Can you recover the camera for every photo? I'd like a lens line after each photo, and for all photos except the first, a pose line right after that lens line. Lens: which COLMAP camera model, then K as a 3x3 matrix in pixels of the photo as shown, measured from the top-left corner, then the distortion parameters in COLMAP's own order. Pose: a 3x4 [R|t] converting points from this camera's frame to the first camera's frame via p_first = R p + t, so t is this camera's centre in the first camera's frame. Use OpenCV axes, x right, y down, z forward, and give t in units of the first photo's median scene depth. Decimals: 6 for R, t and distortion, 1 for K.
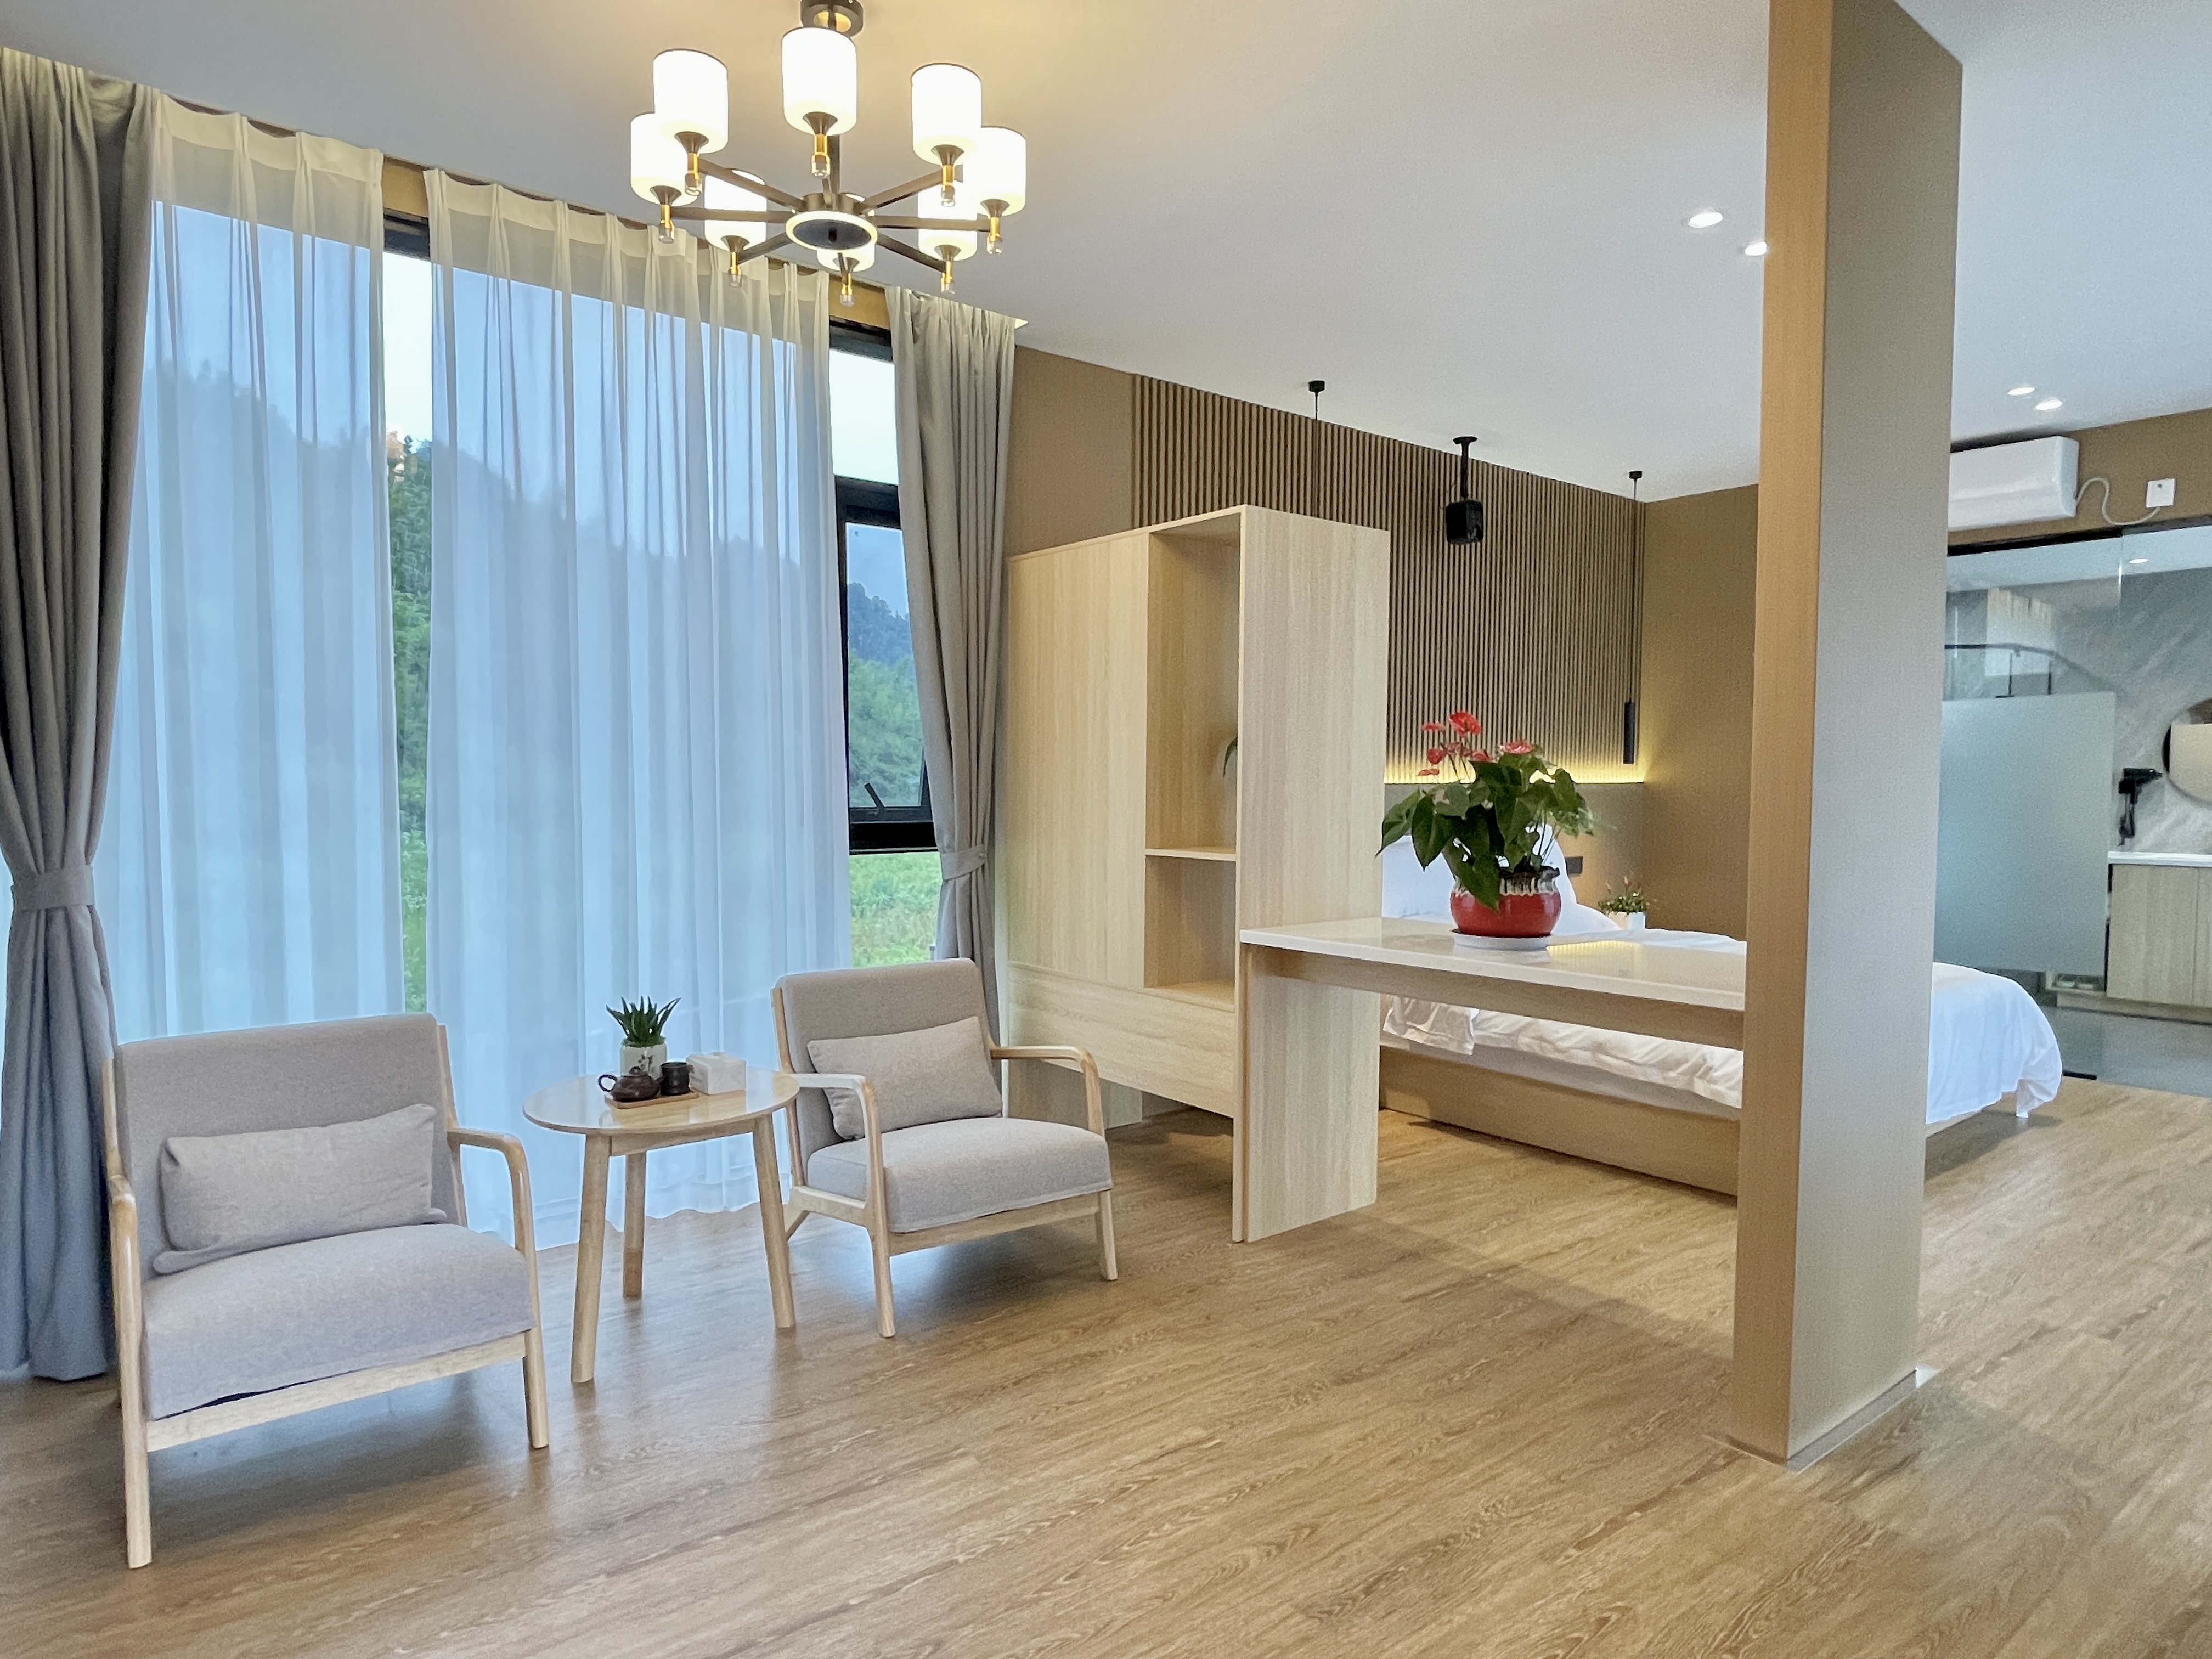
lens RADIAL K [[1312.0, 0, 1098.6], [0, 1312.0, 845.9], [0, 0, 1]] dist [-0.004090, 0.004027]
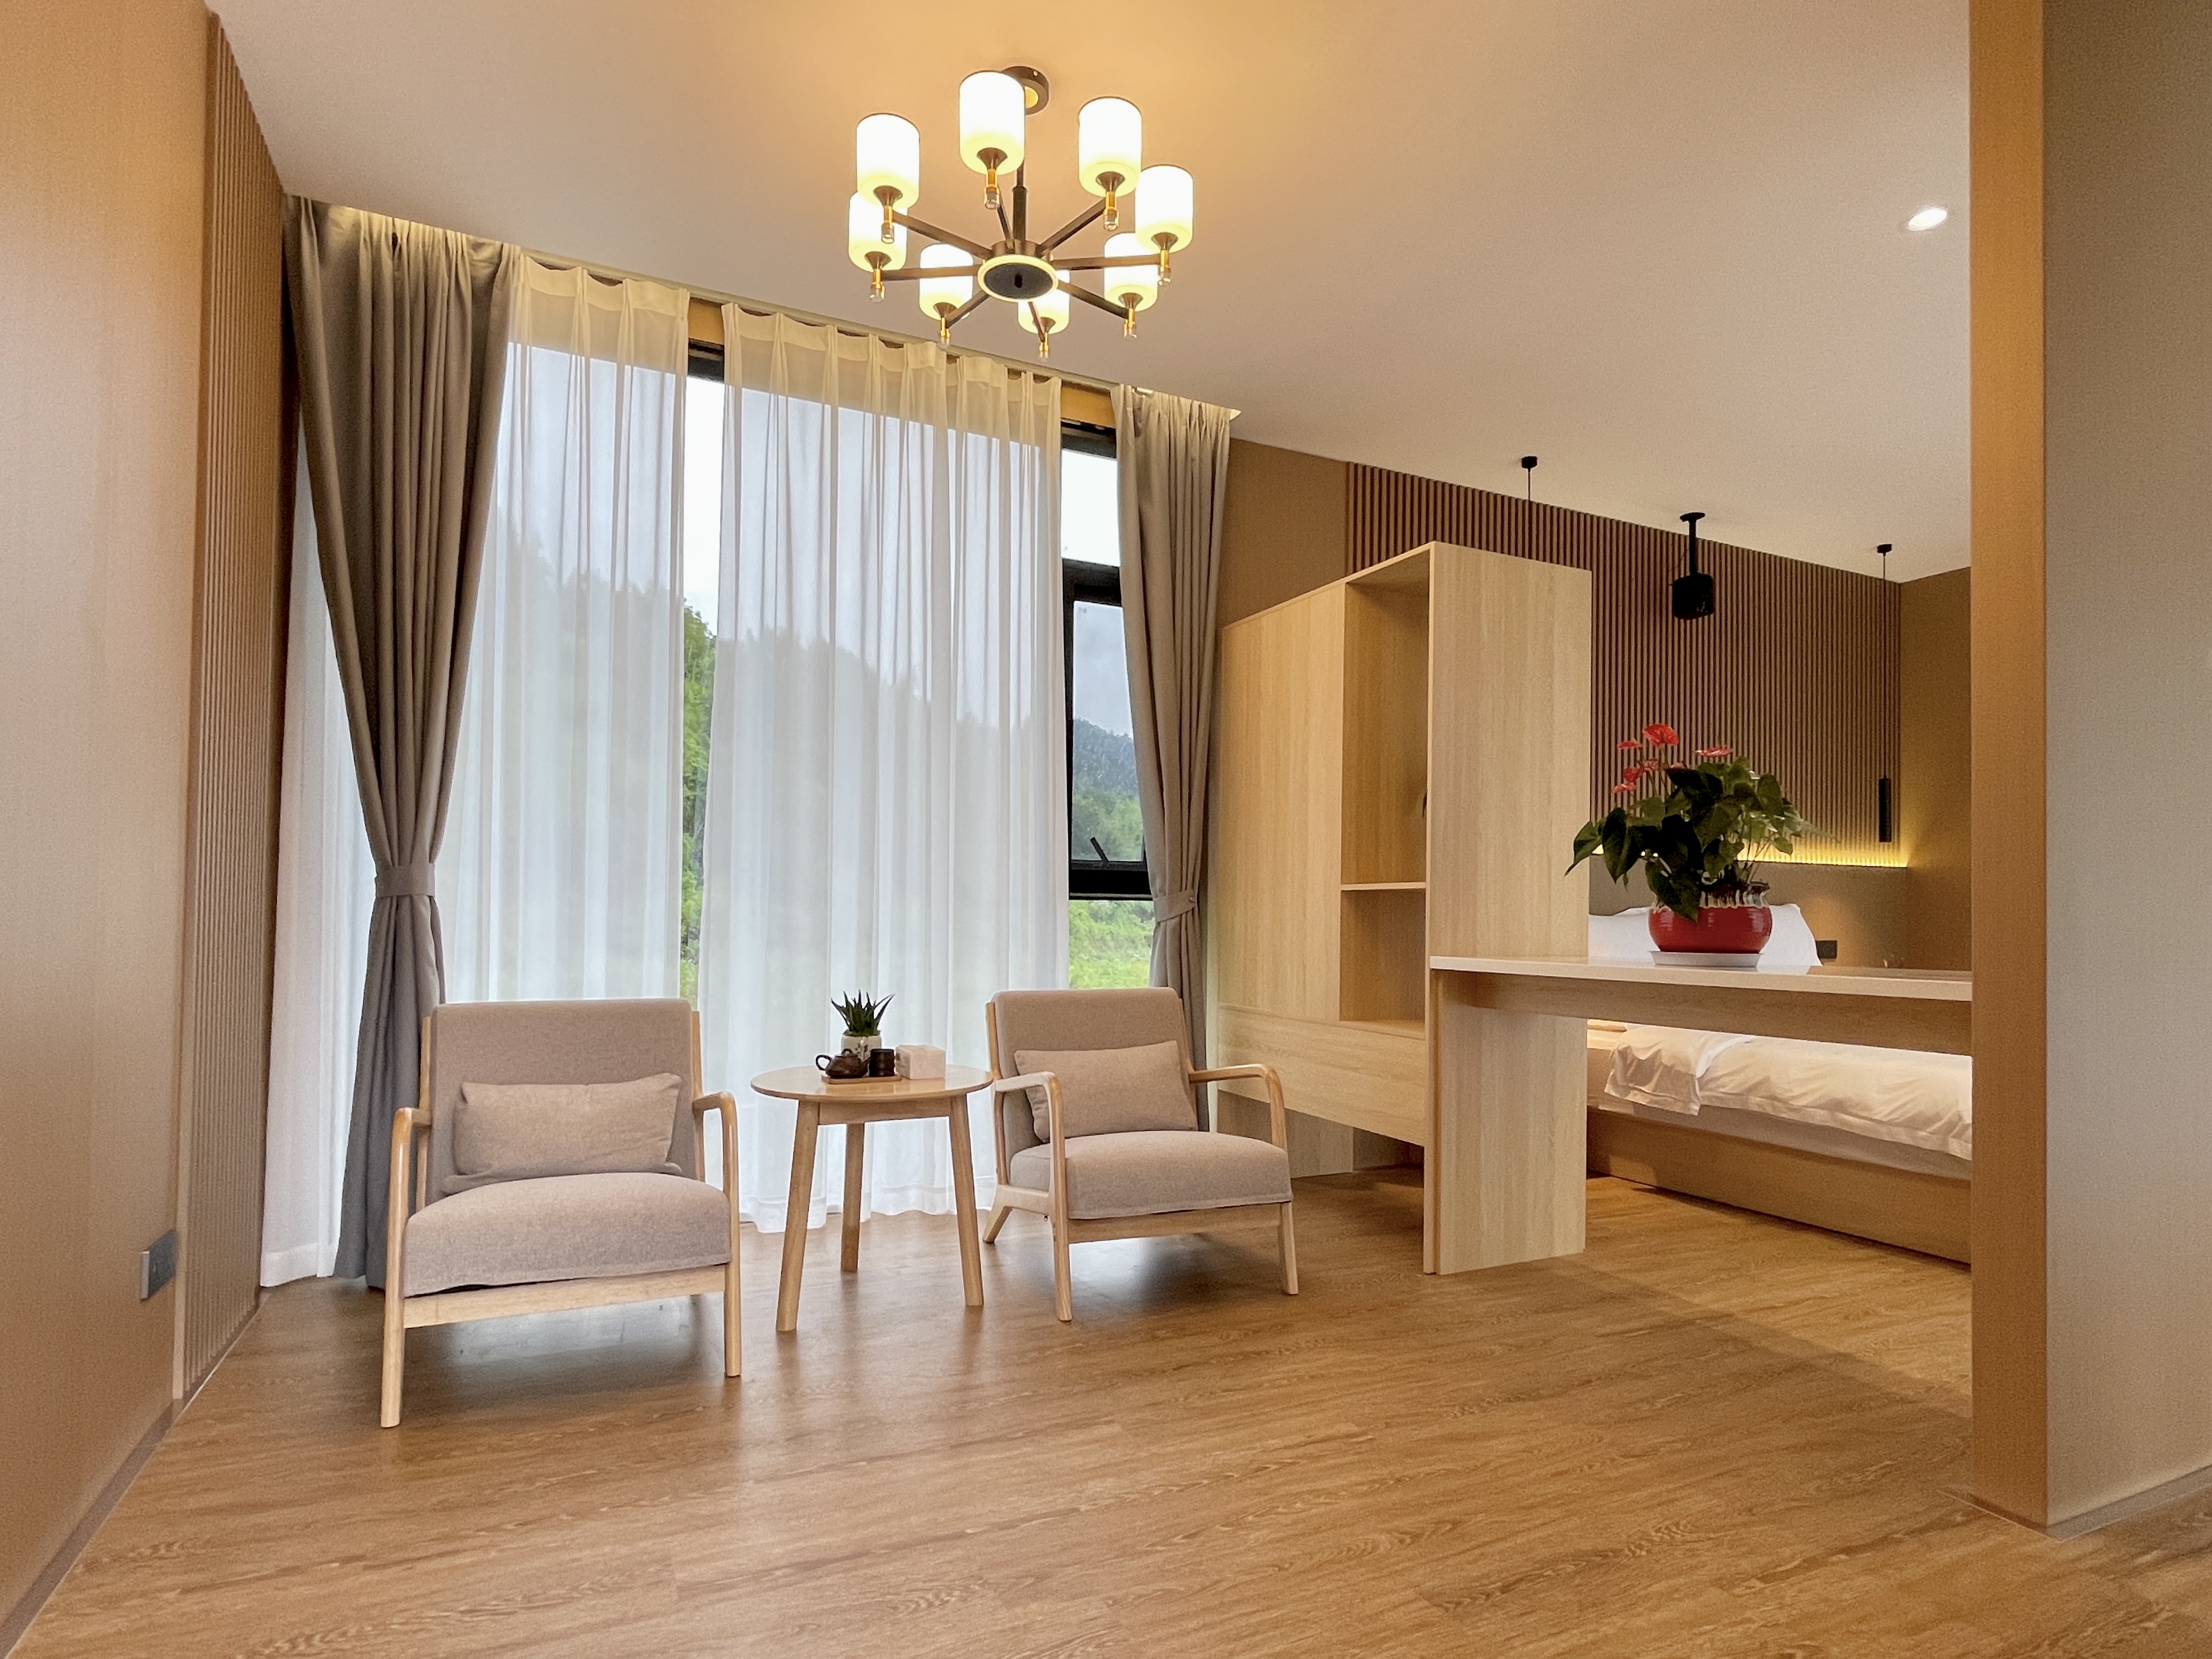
lens RADIAL K [[1177.0, 0, 1103.4], [0, 1177.0, 895.5], [0, 0, 1]] dist [-0.004121, 0.001422]
pose [[0.975042, 0.004652, -0.221973, 0.068205], [-0.020200, 0.997493, -0.067826, 0.089582], [0.221101, 0.070617, 0.972691, 0.064943]]
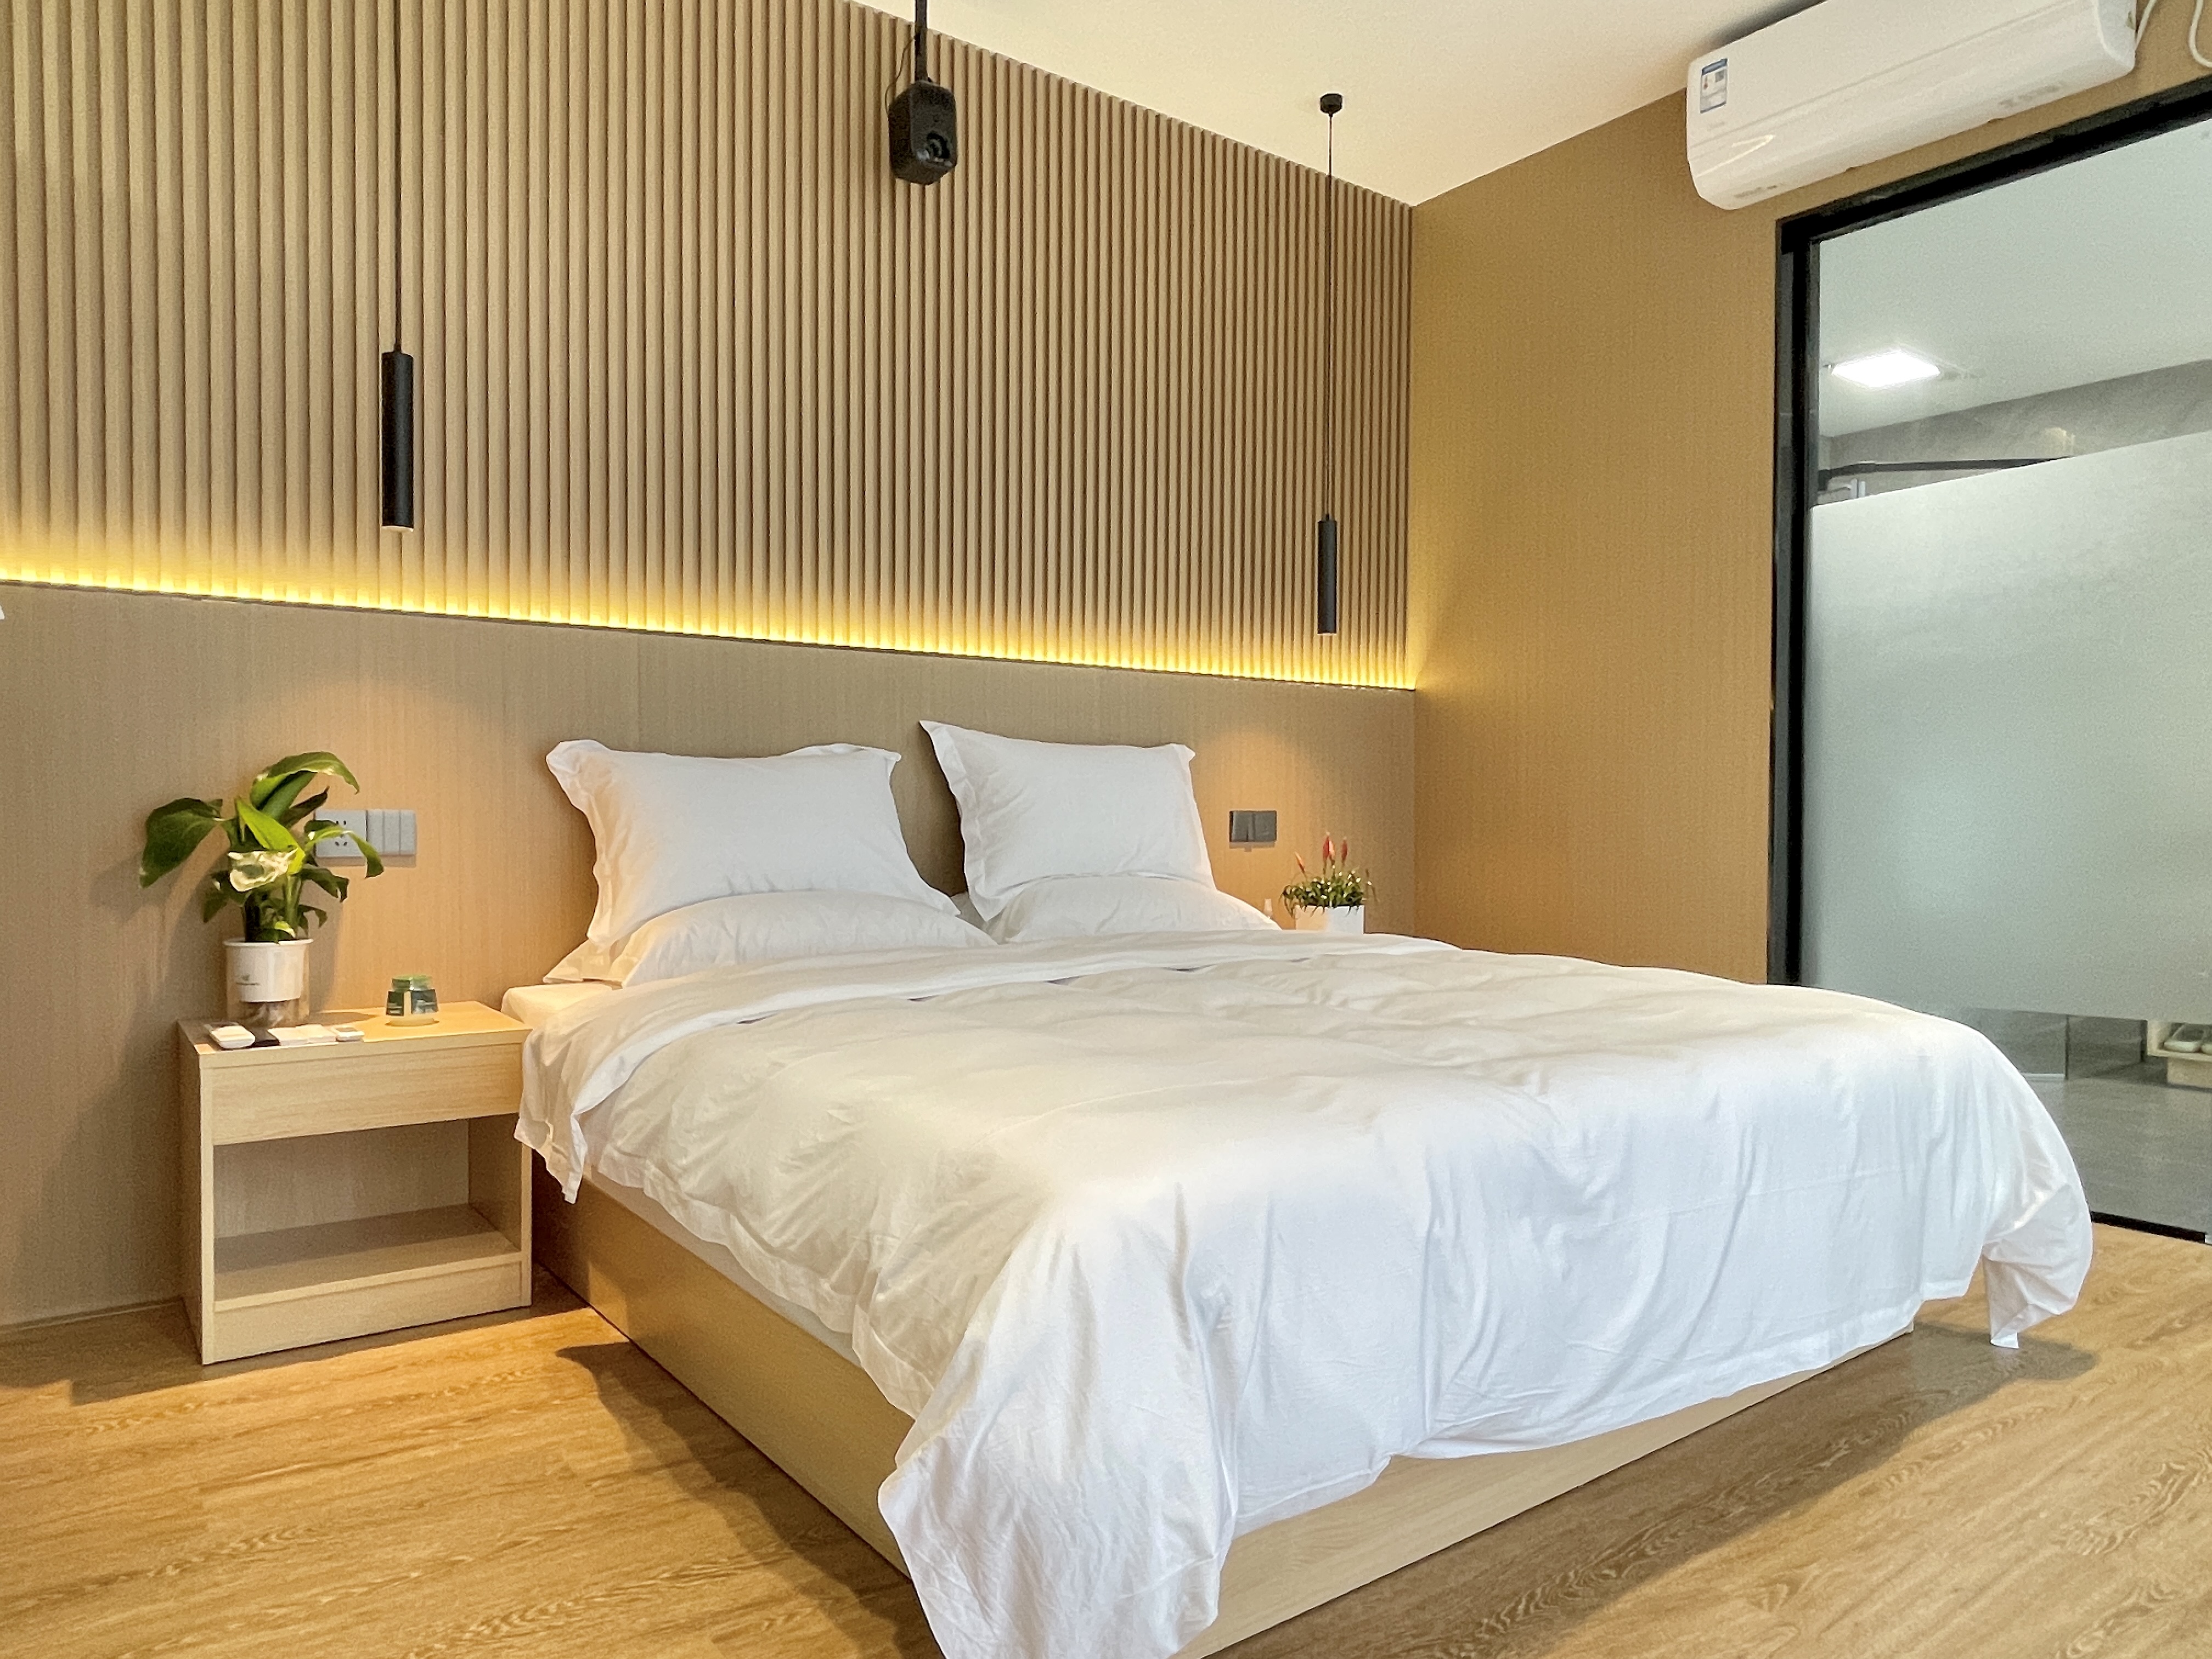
lens RADIAL K [[1445.5, 0, 1090.7], [0, 1445.5, 862.8], [0, 0, 1]] dist [0.012223, -0.012413]
pose [[0.999175, 0.001008, -0.040601, 0.630450], [-0.001827, 0.999796, -0.020119, 0.085558], [0.040572, 0.020177, 0.998973, 0.753853]]
